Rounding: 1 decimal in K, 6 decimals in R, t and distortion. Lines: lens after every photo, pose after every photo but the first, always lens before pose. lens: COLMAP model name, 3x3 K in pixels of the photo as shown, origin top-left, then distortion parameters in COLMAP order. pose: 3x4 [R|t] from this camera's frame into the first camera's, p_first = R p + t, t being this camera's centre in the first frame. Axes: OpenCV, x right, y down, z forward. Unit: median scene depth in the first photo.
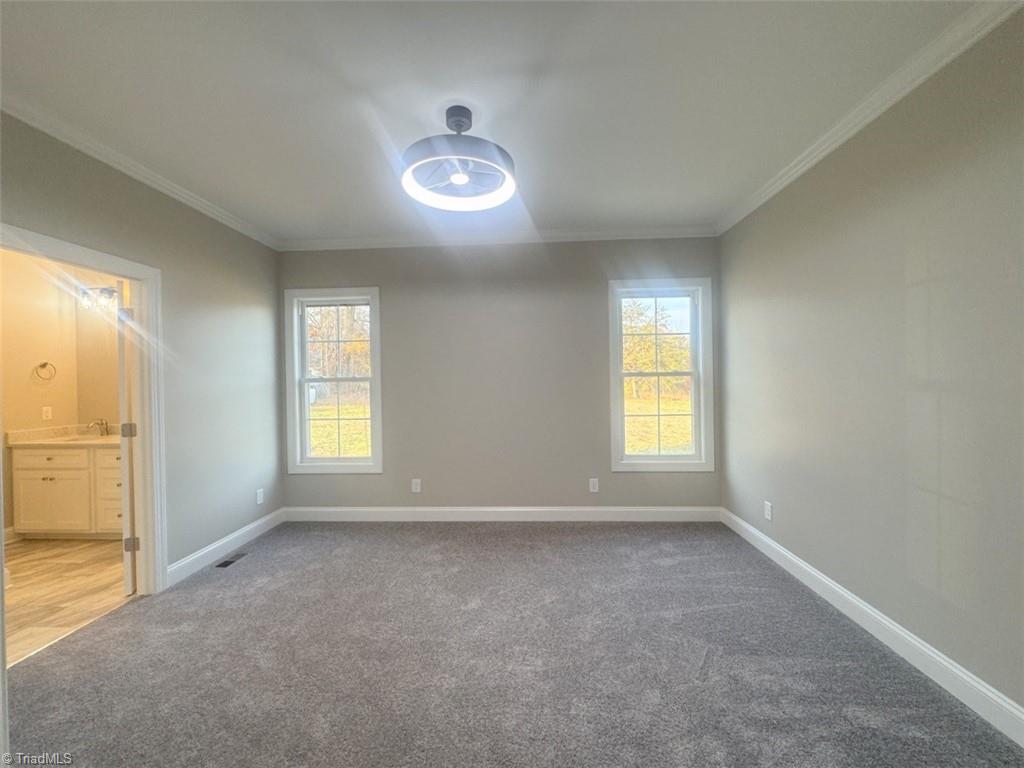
lens RADIAL K [[414.0, 0, 512.0], [0, 414.0, 384.0], [0, 0, 1]] dist [-0.003661, -0.000152]
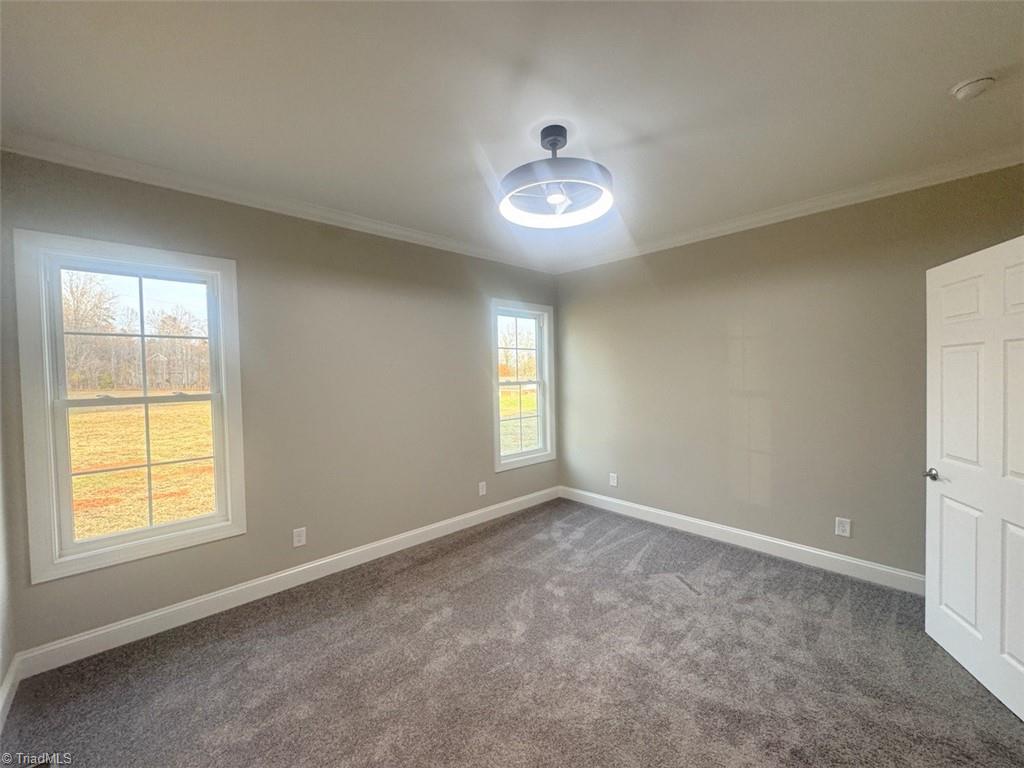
lens RADIAL K [[410.0, 0, 510.7], [0, 410.0, 383.3], [0, 0, 1]] dist [-0.002332, 0.000015]
pose [[0.692727, -0.015354, 0.721036, -0.518269], [0.012236, 0.999880, 0.009536, -0.035960], [-0.721096, 0.002217, 0.692832, 0.221049]]
